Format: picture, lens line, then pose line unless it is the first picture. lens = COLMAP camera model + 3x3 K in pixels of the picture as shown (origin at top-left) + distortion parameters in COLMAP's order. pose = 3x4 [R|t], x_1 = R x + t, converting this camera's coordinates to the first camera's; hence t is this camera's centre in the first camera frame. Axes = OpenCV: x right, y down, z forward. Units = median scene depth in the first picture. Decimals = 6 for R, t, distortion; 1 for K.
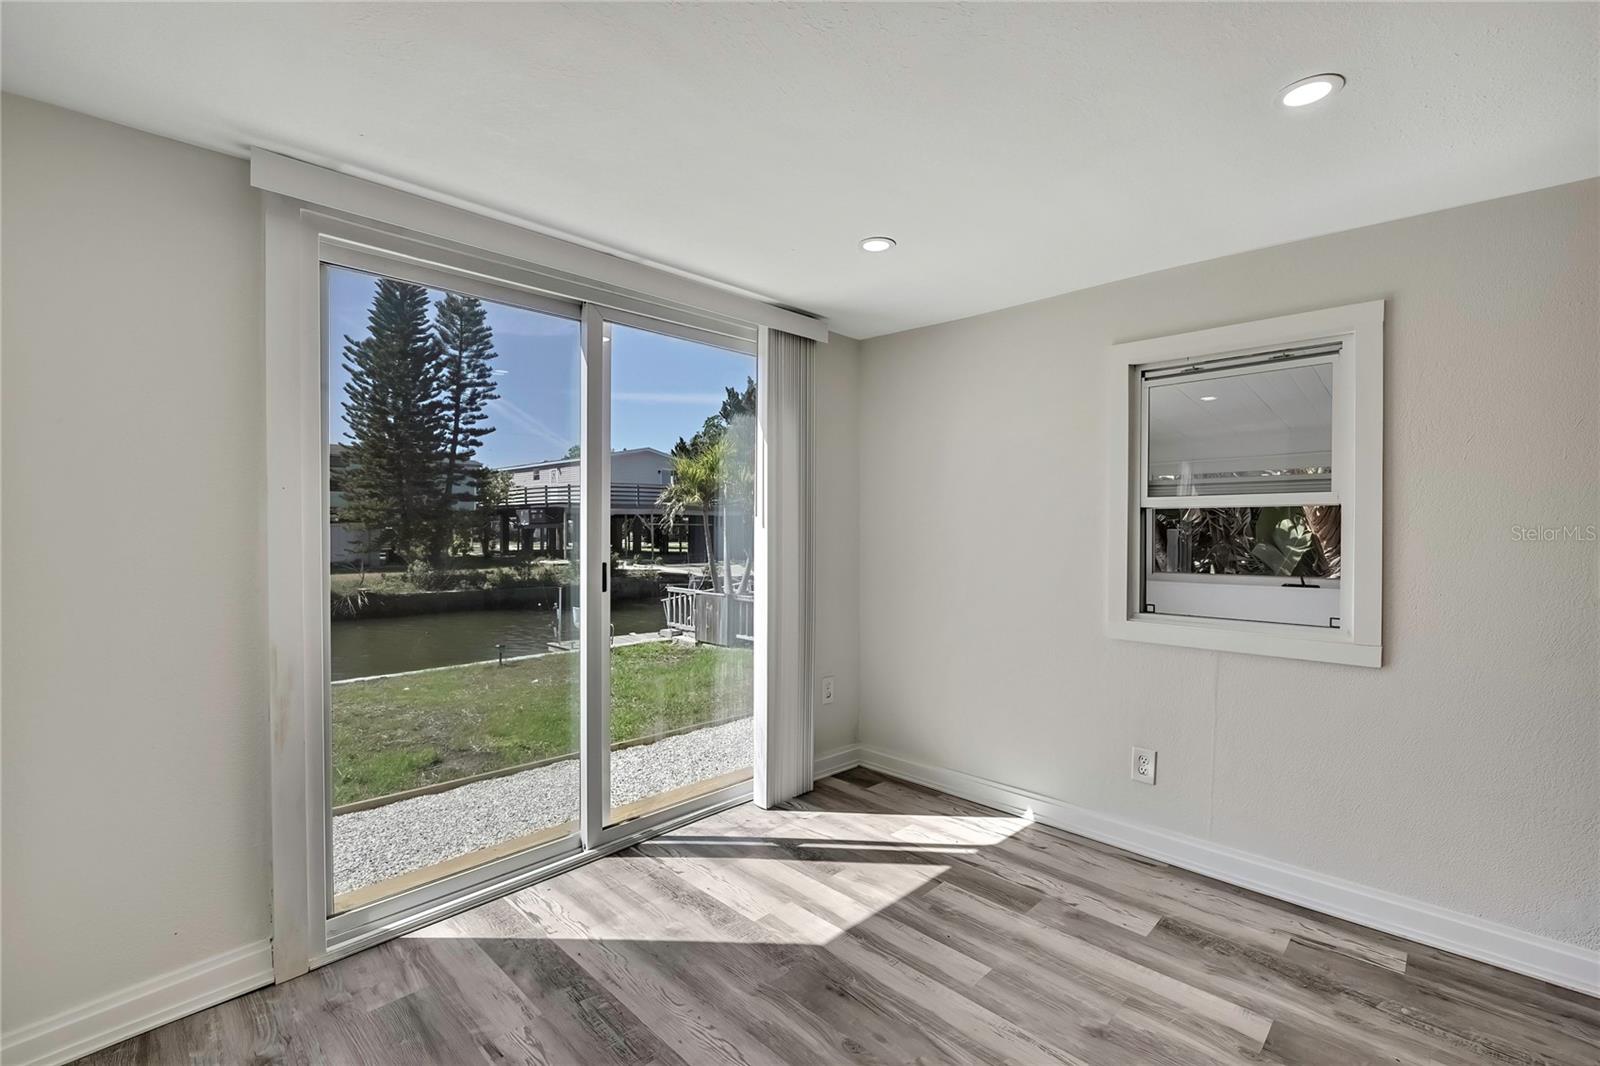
lens RADIAL K [[693.3, 0, 800.0], [0, 693.3, 533.0], [0, 0, 1]] dist [-0.001397, -0.000208]
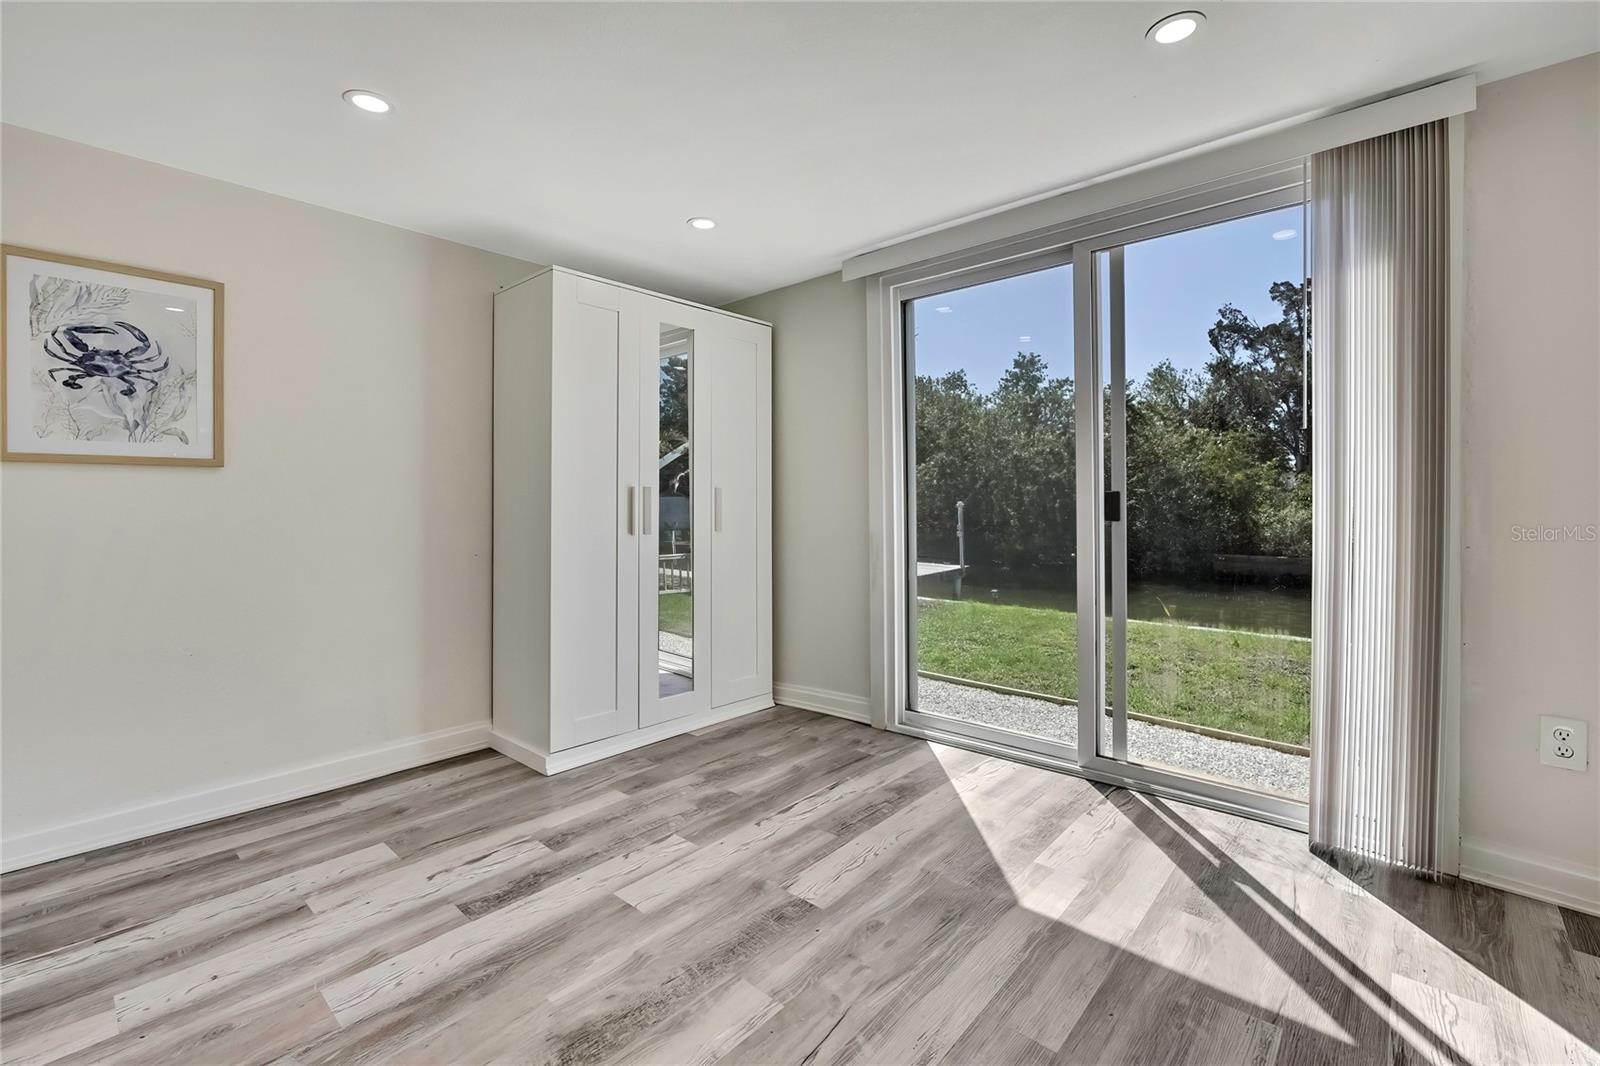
lens RADIAL K [[700.4, 0, 801.0], [0, 700.4, 491.5], [0, 0, 1]] dist [-0.000054, 0.000116]
pose [[0.051648, -0.012000, -0.998593, 0.739167], [-0.002708, 0.999922, -0.012156, 0.060554], [0.998662, 0.003332, 0.051611, 0.538393]]
